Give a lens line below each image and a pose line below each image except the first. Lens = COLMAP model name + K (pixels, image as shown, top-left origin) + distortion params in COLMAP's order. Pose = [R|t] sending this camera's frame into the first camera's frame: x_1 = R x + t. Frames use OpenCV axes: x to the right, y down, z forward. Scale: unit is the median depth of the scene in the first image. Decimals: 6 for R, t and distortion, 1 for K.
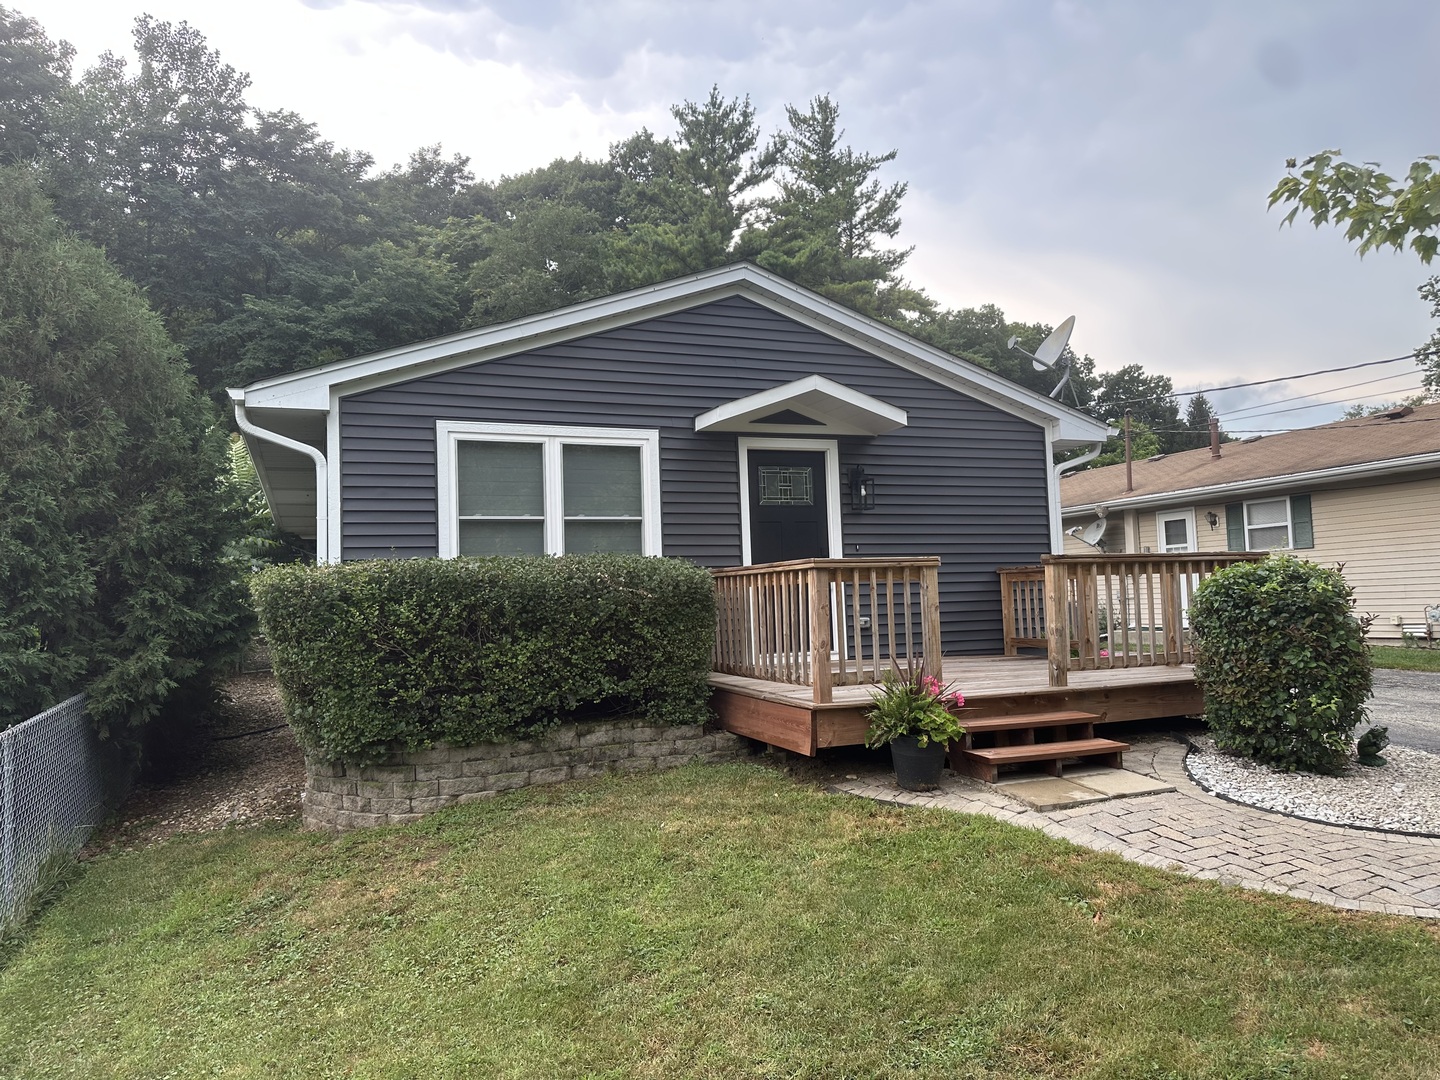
lens RADIAL K [[1005.7, 0, 717.0], [0, 1005.7, 543.7], [0, 0, 1]] dist [0.046354, -0.048961]
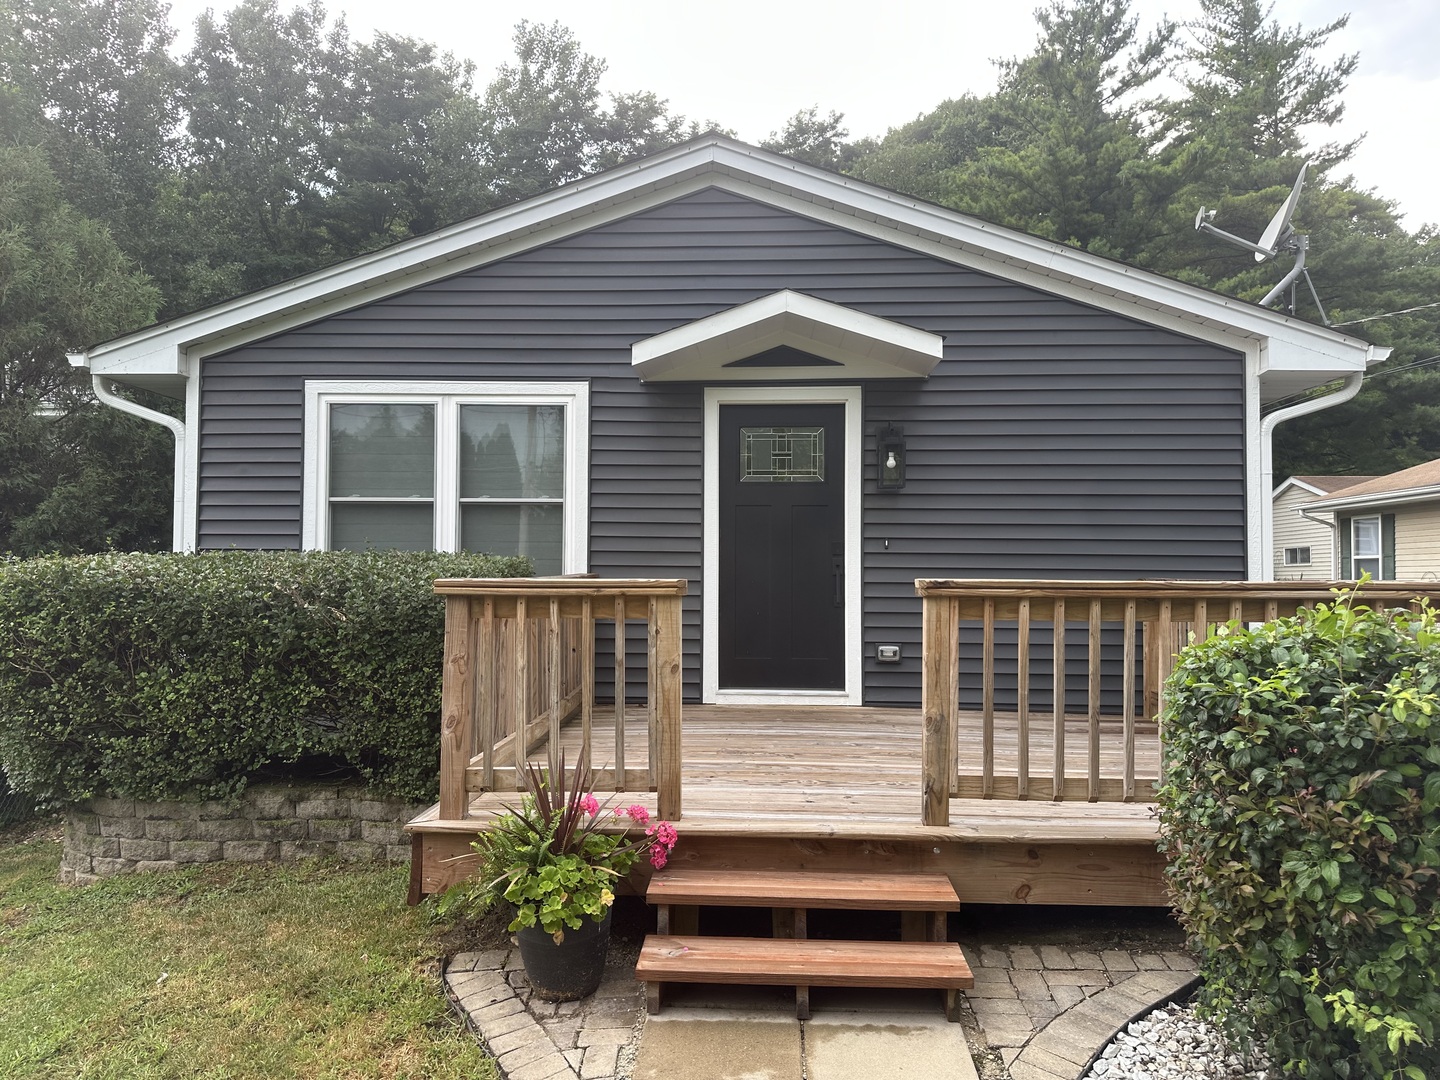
lens RADIAL K [[1005.7, 0, 722.0], [0, 1005.7, 544.8], [0, 0, 1]] dist [0.046354, -0.048961]
pose [[0.908608, 0.023966, -0.416962, 0.347028], [-0.009932, 0.999310, 0.035795, -0.019944], [0.417532, -0.028382, 0.908219, 0.357504]]
